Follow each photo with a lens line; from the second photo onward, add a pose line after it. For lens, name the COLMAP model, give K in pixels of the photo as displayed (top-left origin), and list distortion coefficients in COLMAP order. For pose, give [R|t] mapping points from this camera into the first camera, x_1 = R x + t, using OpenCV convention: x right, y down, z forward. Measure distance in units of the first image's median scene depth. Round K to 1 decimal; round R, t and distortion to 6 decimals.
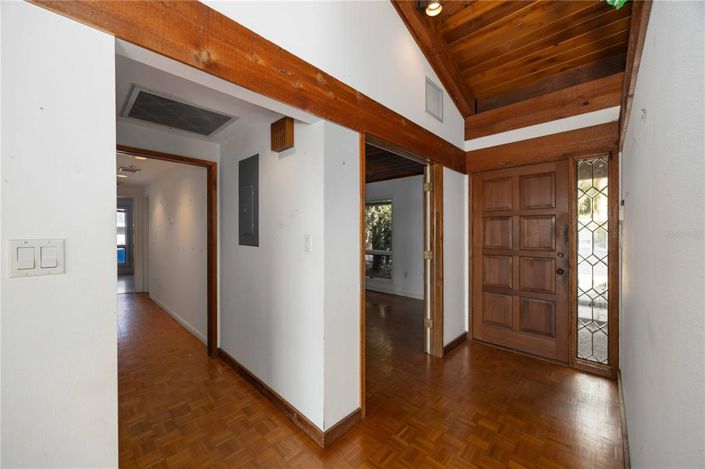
lens RADIAL K [[272.5, 0, 351.0], [0, 272.5, 230.8], [0, 0, 1]] dist [-0.001516, -0.000225]
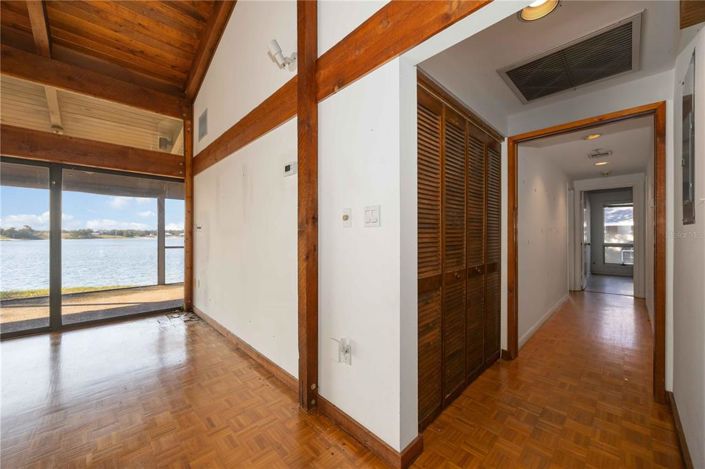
lens RADIAL K [[268.2, 0, 349.3], [0, 268.2, 235.6], [0, 0, 1]] dist [-0.000920, -0.000207]
pose [[-0.060796, -0.001072, -0.998150, 0.255602], [-0.000215, 0.999999, -0.001061, 0.099610], [0.998150, 0.000151, -0.060796, 0.428122]]
